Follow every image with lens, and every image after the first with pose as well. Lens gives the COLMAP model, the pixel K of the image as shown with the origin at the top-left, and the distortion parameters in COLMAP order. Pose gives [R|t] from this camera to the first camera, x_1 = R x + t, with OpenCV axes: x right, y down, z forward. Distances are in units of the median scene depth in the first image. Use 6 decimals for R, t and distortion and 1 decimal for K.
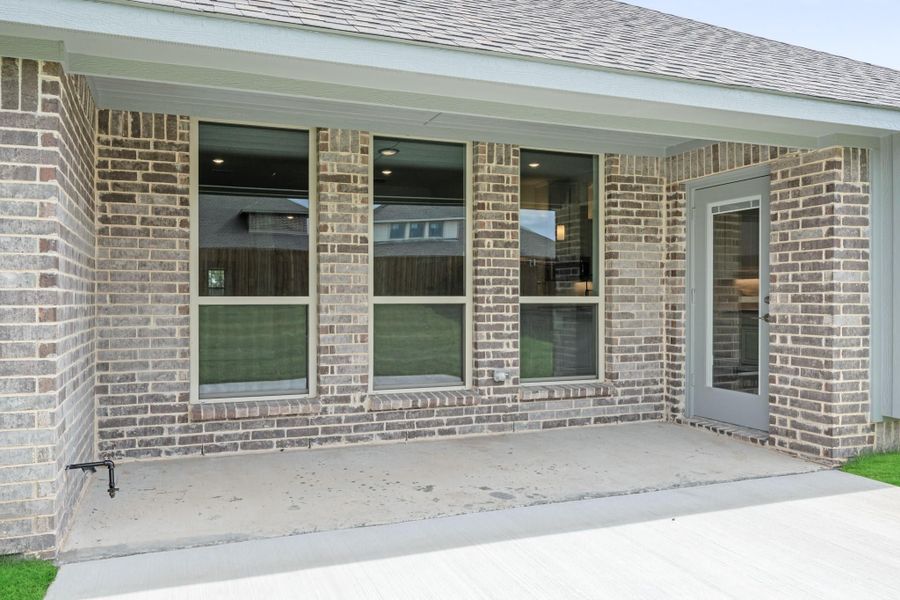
lens RADIAL K [[692.0, 0, 459.4], [0, 692.0, 300.1], [0, 0, 1]] dist [-0.008867, 0.006768]
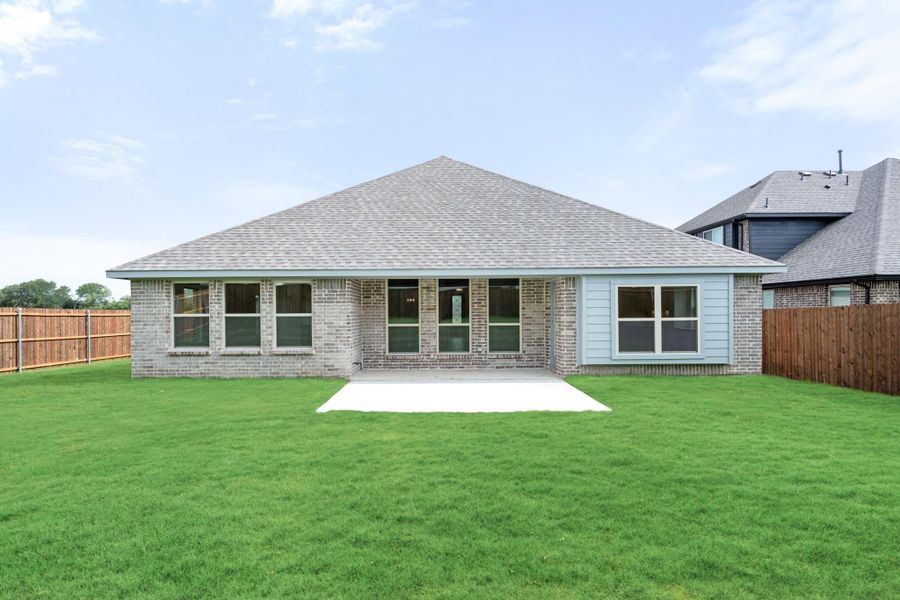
lens RADIAL K [[692.0, 0, 446.2], [0, 692.0, 298.5], [0, 0, 1]] dist [-0.008867, 0.006768]
pose [[0.908079, -0.011721, -0.418634, 1.276442], [0.007541, 0.999904, -0.011639, -0.086223], [0.418731, 0.007412, 0.908080, -1.933419]]
